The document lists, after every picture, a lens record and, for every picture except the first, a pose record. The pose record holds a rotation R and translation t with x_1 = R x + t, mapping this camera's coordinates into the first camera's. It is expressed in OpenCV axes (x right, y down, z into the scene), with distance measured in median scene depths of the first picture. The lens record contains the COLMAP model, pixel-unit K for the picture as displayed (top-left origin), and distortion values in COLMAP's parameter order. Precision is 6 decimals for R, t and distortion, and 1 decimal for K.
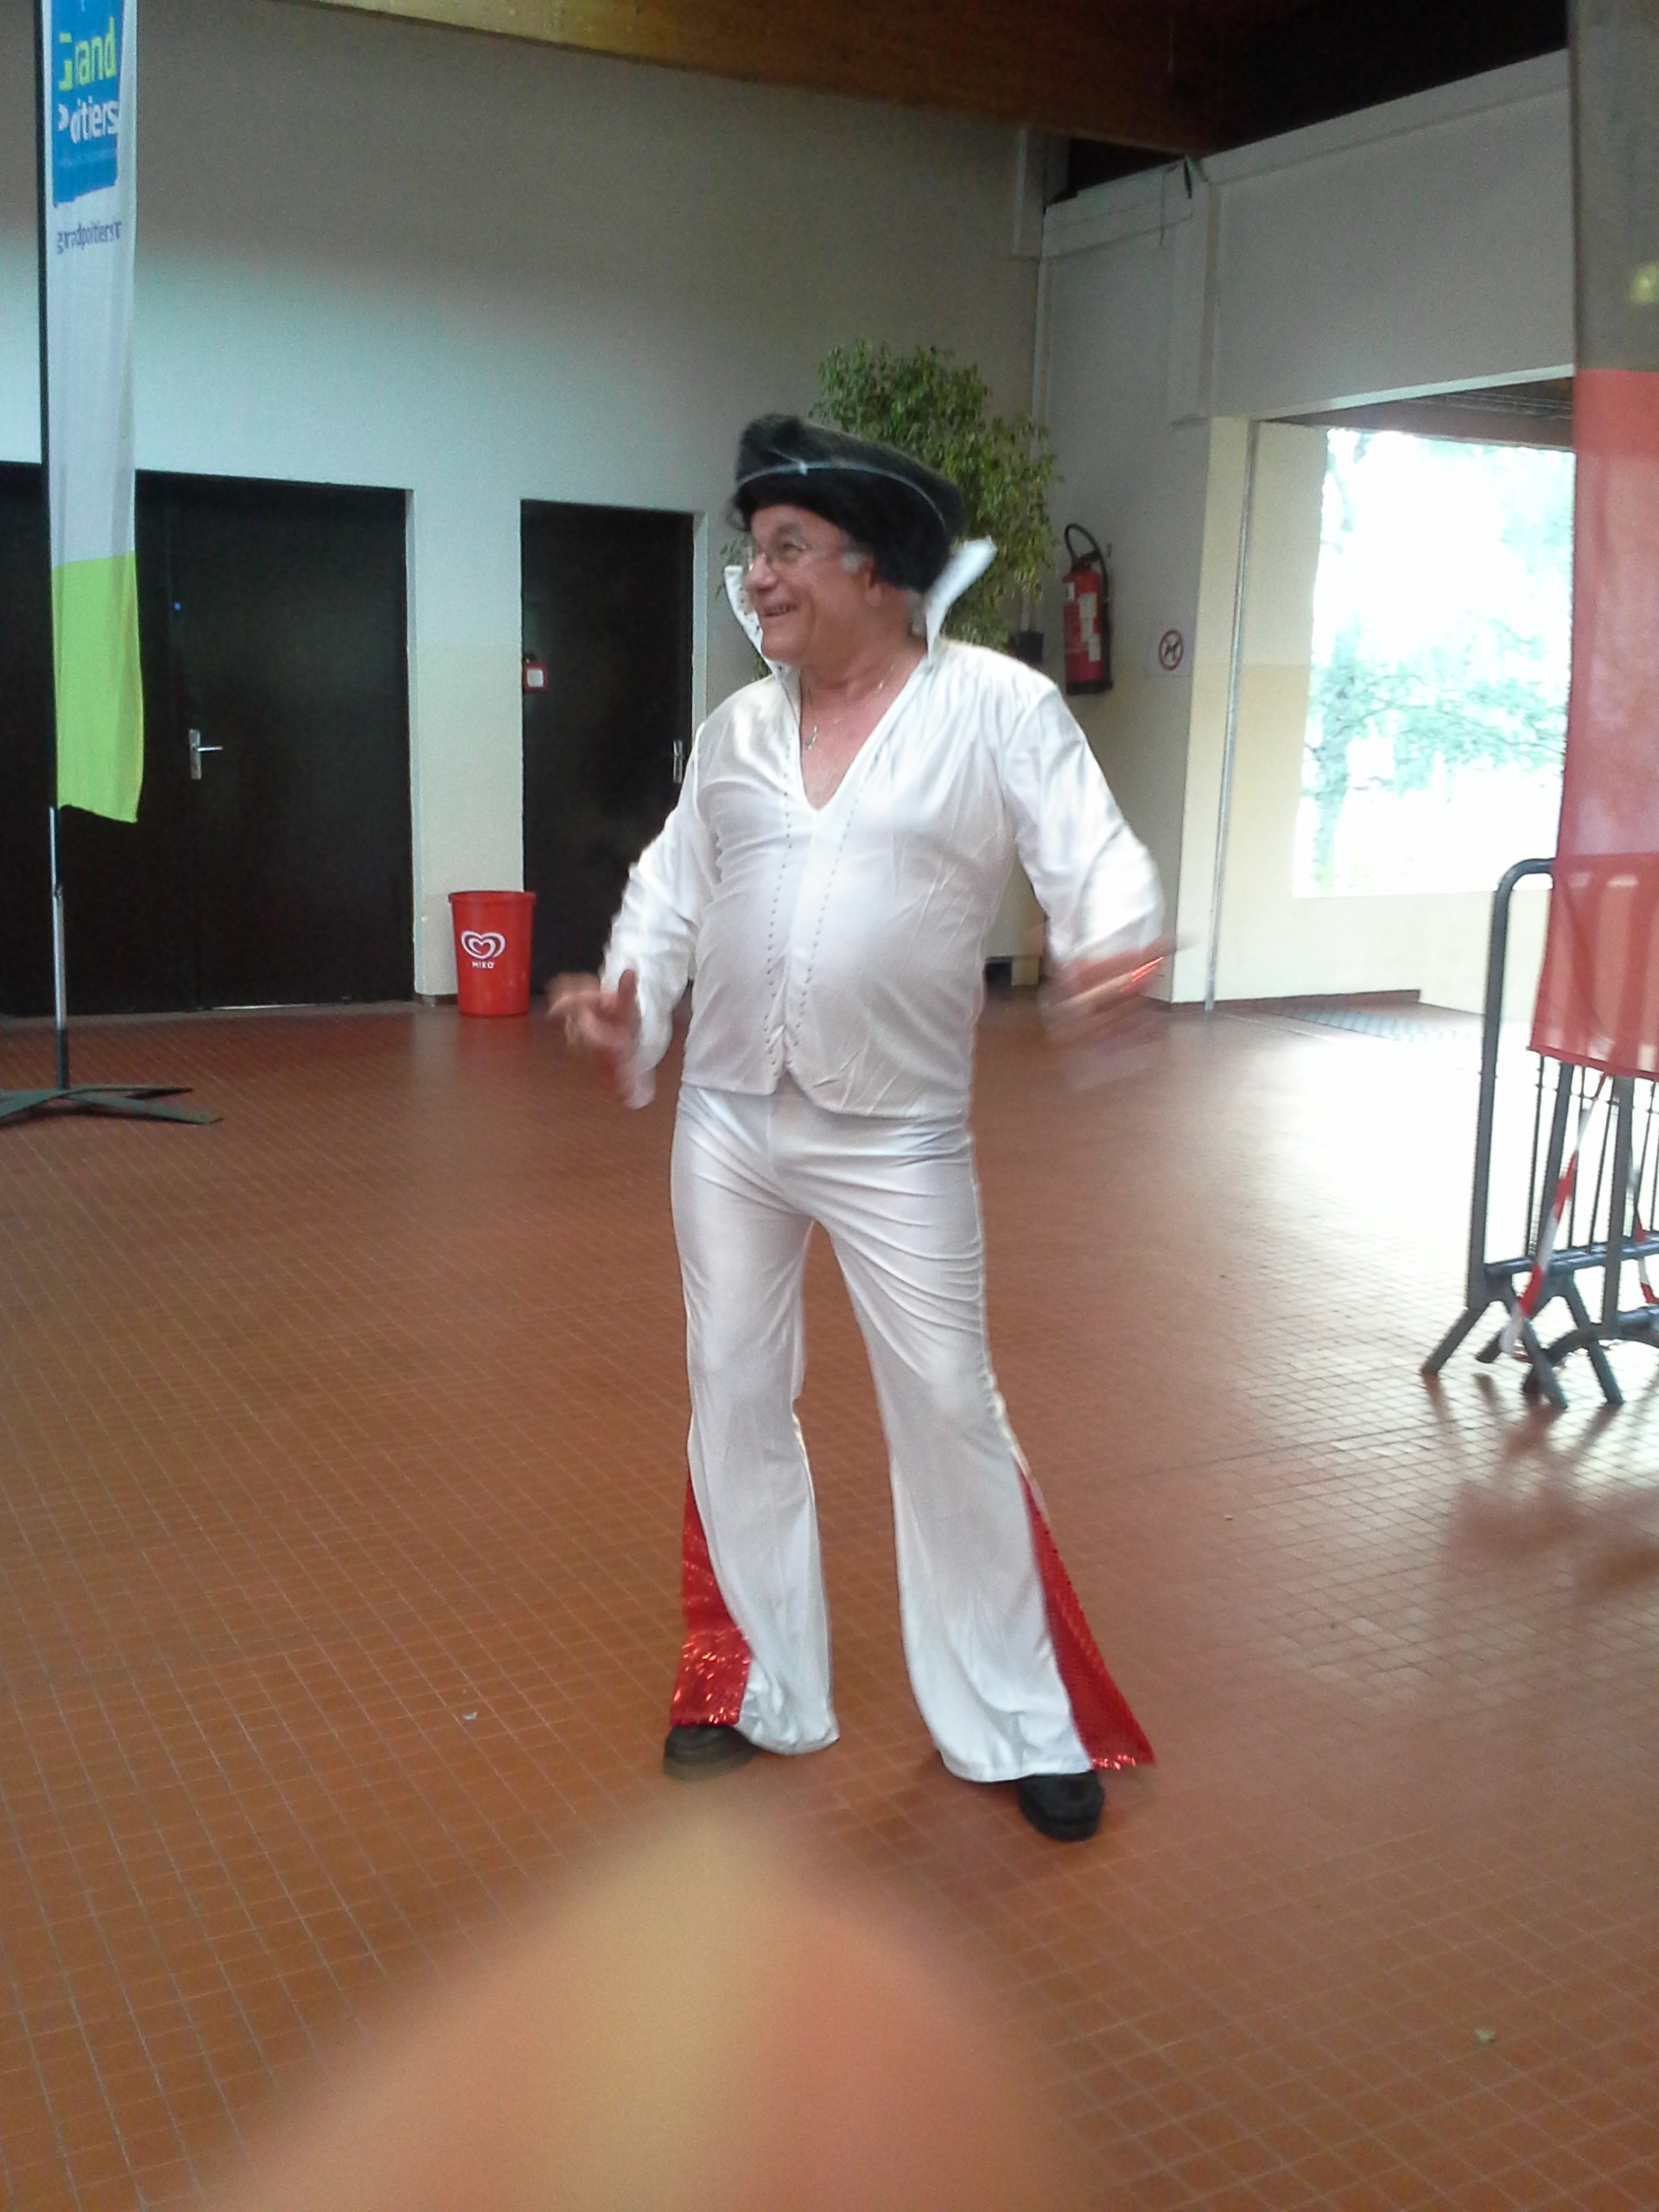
lens RADIAL K [[2253.3, 0, 834.4], [0, 2253.3, 1102.2], [0, 0, 1]] dist [0.029196, 0.000000]
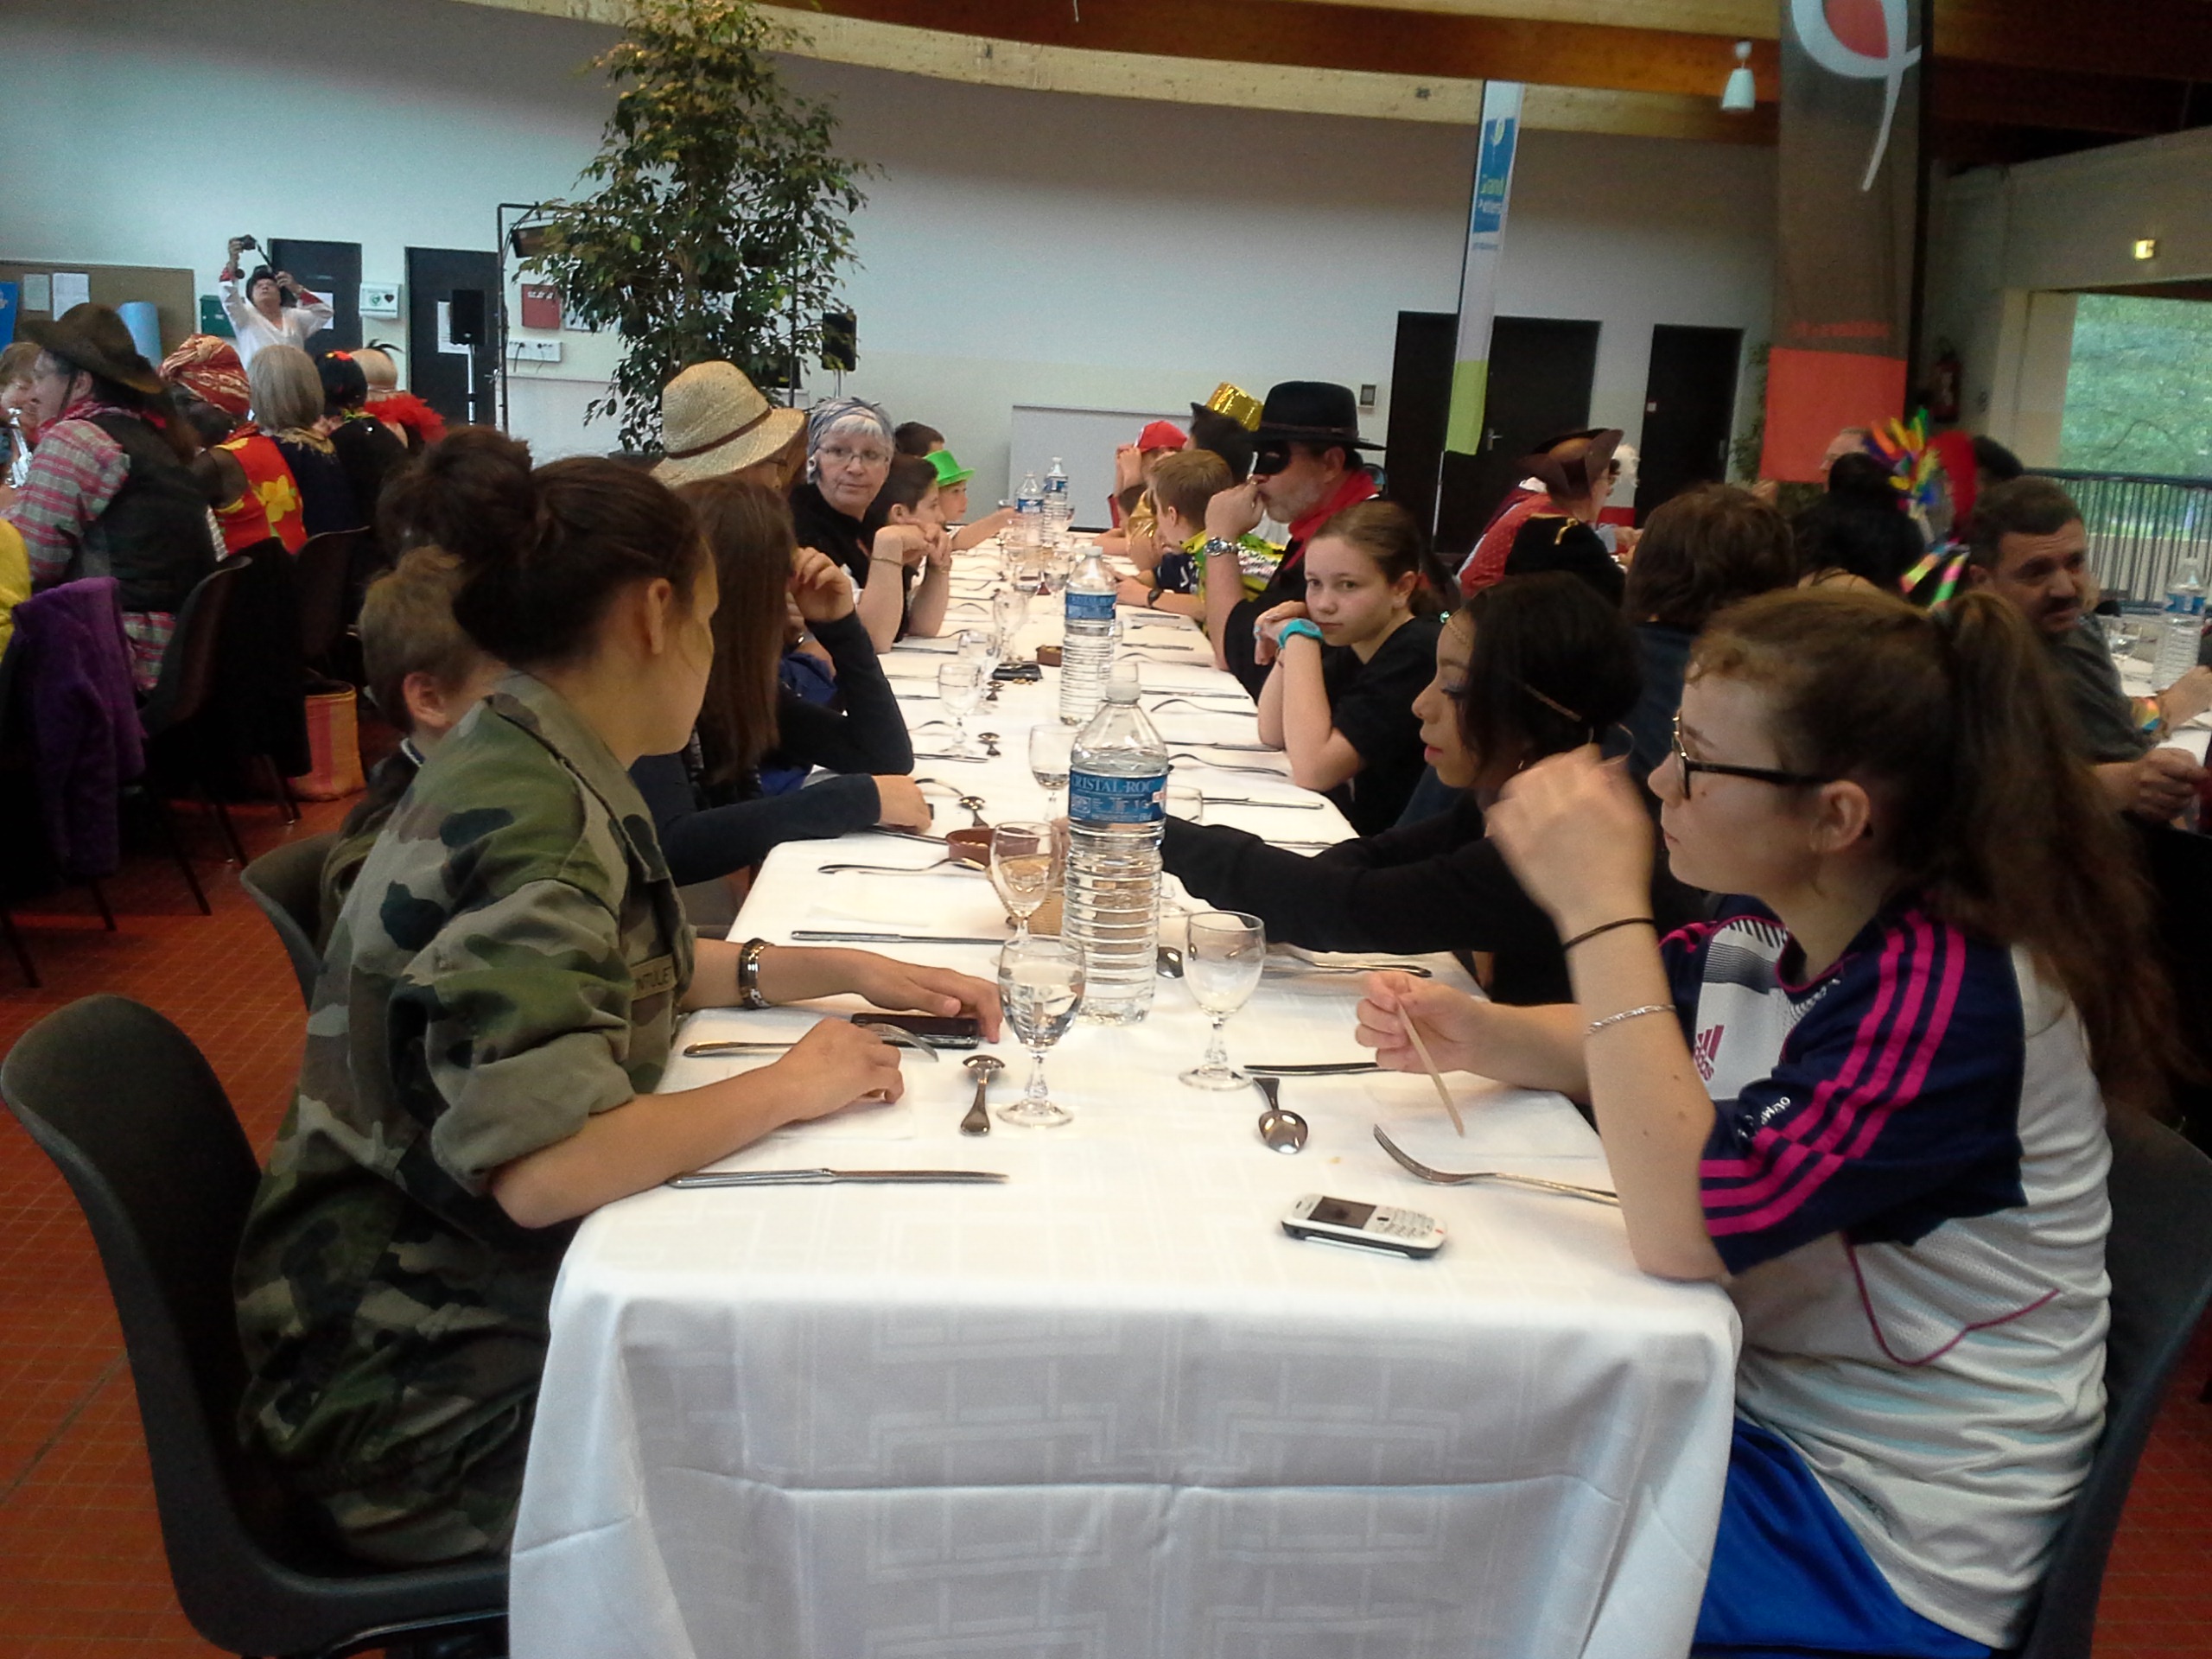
lens RADIAL K [[2253.3, 0, 1085.5], [0, 2253.3, 824.5], [0, 0, 1]] dist [0.029196, 0.000000]
pose [[0.904118, 0.100873, -0.415205, 0.323801], [-0.106564, 0.994260, 0.009508, 0.253502], [0.413781, 0.035650, 0.909678, -1.215390]]
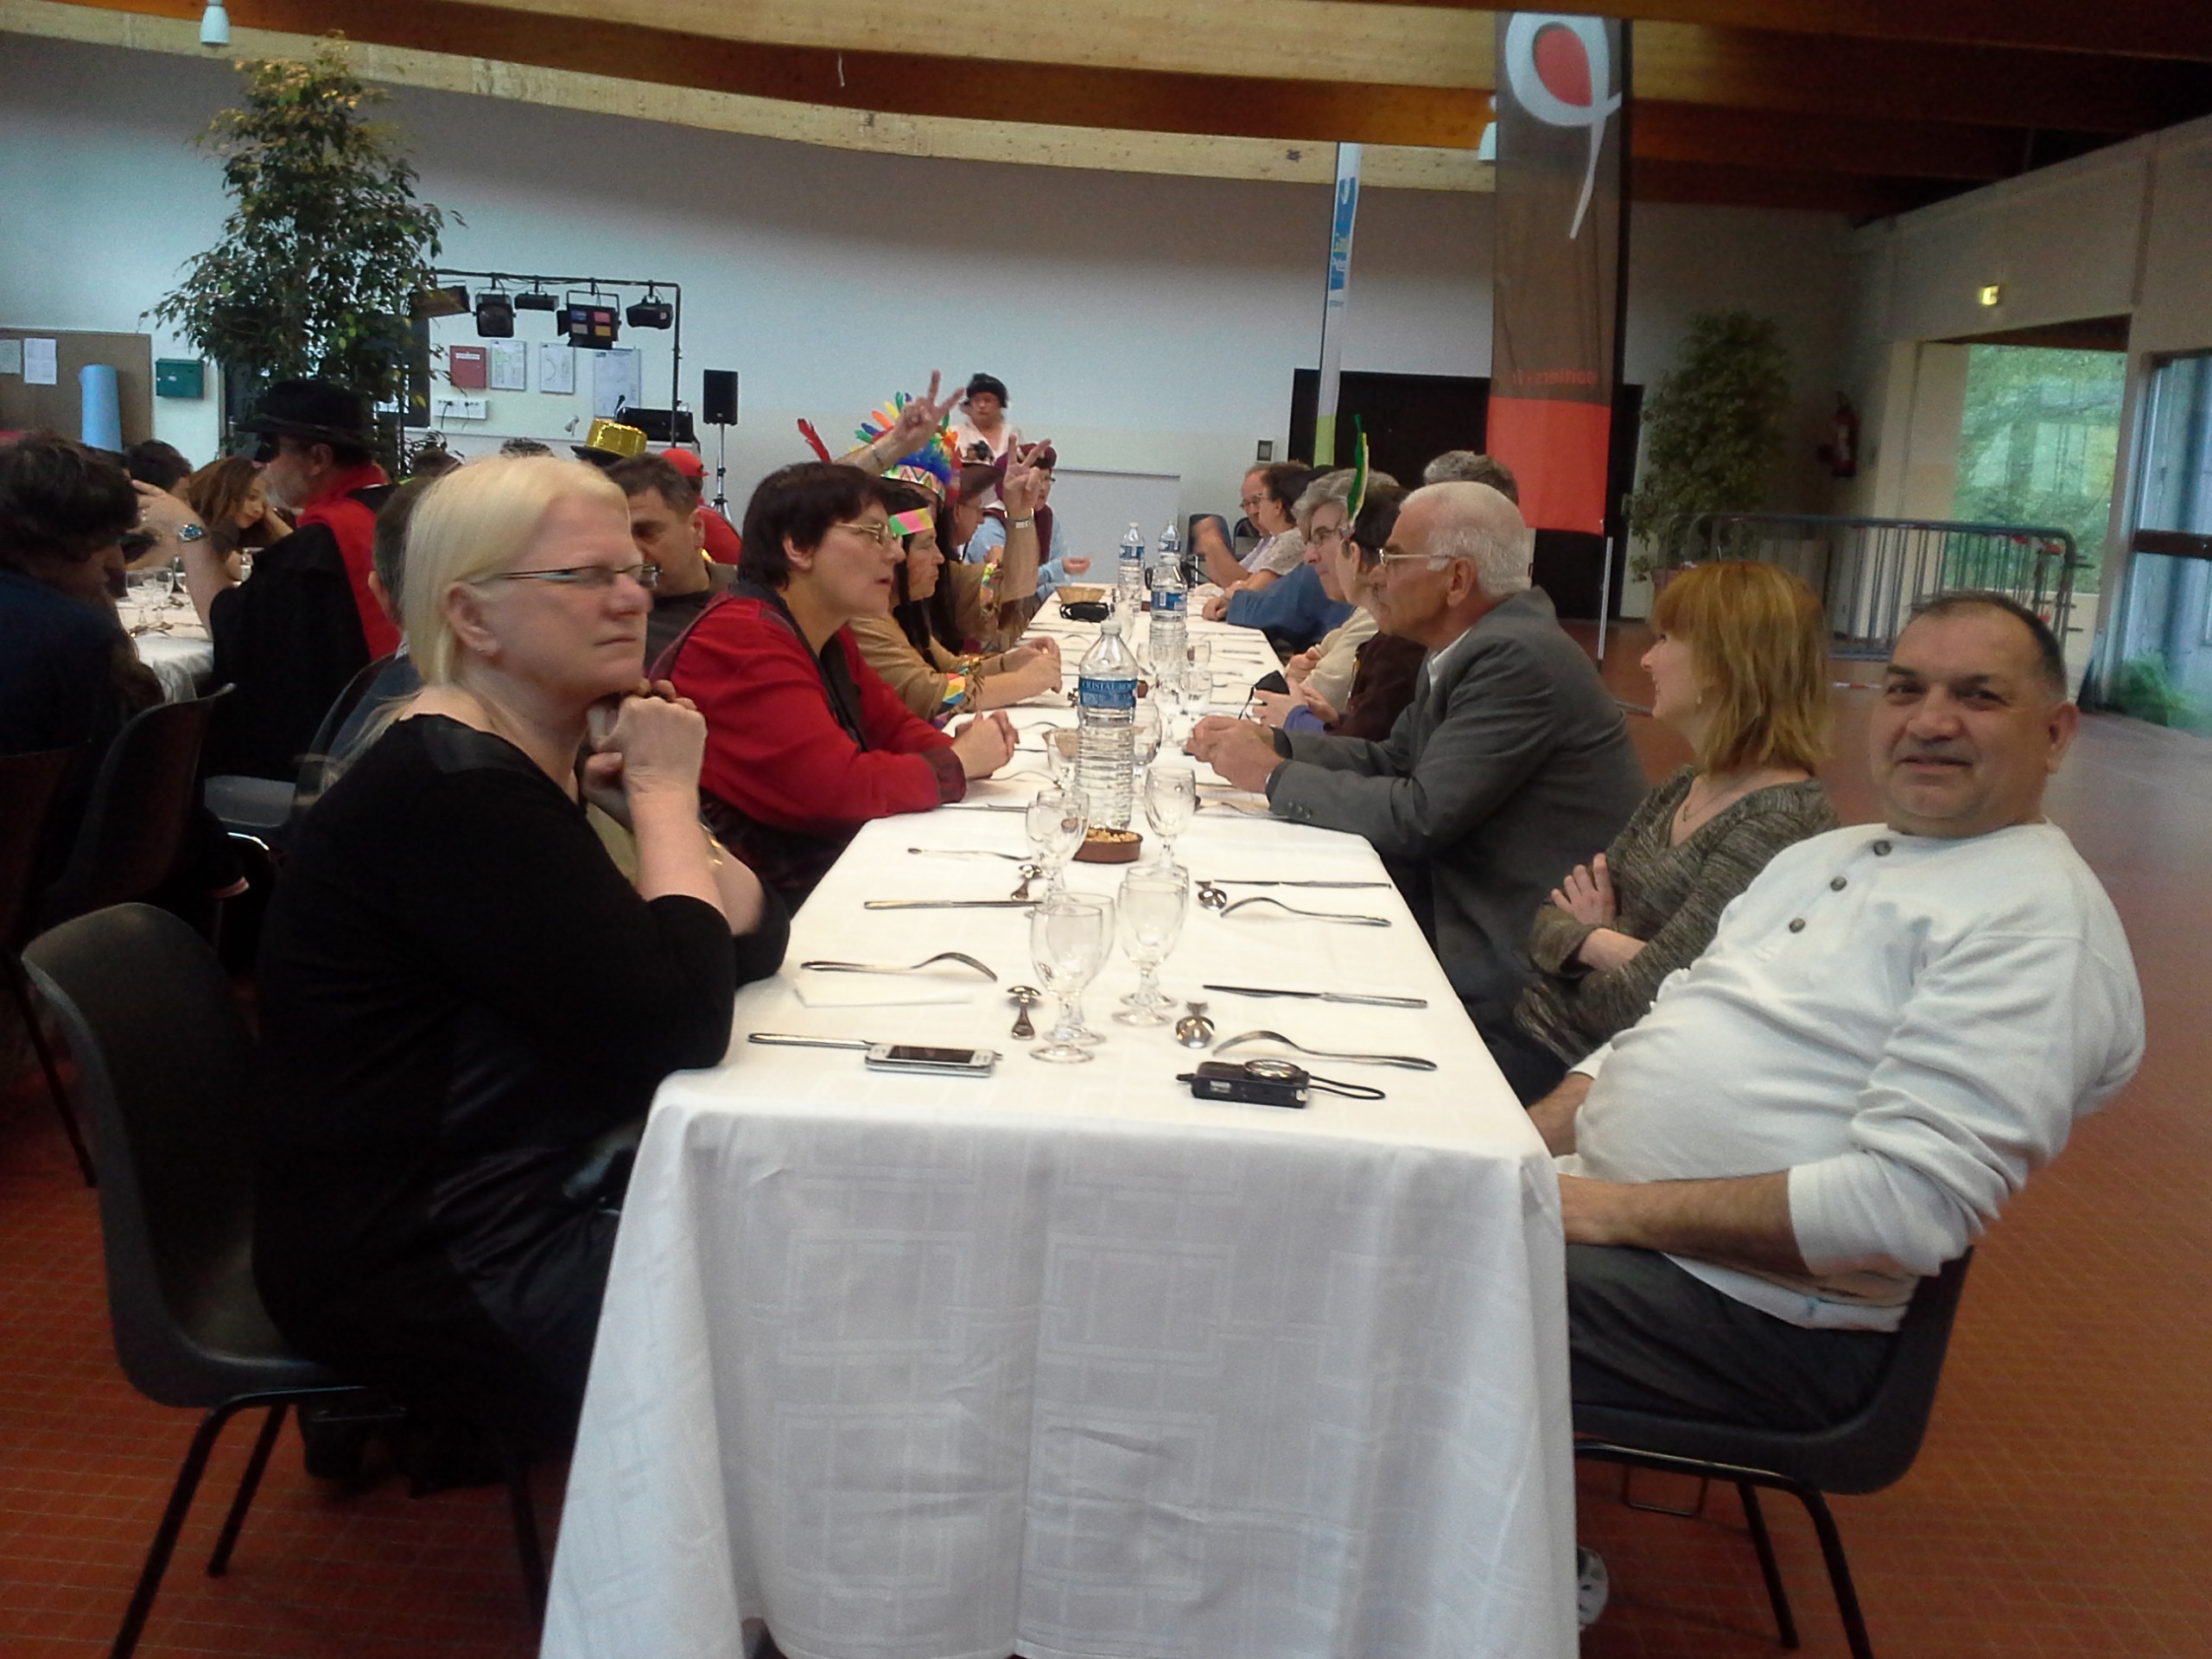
lens RADIAL K [[2253.3, 0, 1097.2], [0, 2253.3, 814.3], [0, 0, 1]] dist [0.029196, 0.000000]
pose [[0.860635, 0.096797, -0.499937, 0.627528], [-0.121303, 0.992476, -0.016660, 0.242928], [0.494563, 0.074982, 0.865902, -1.098945]]
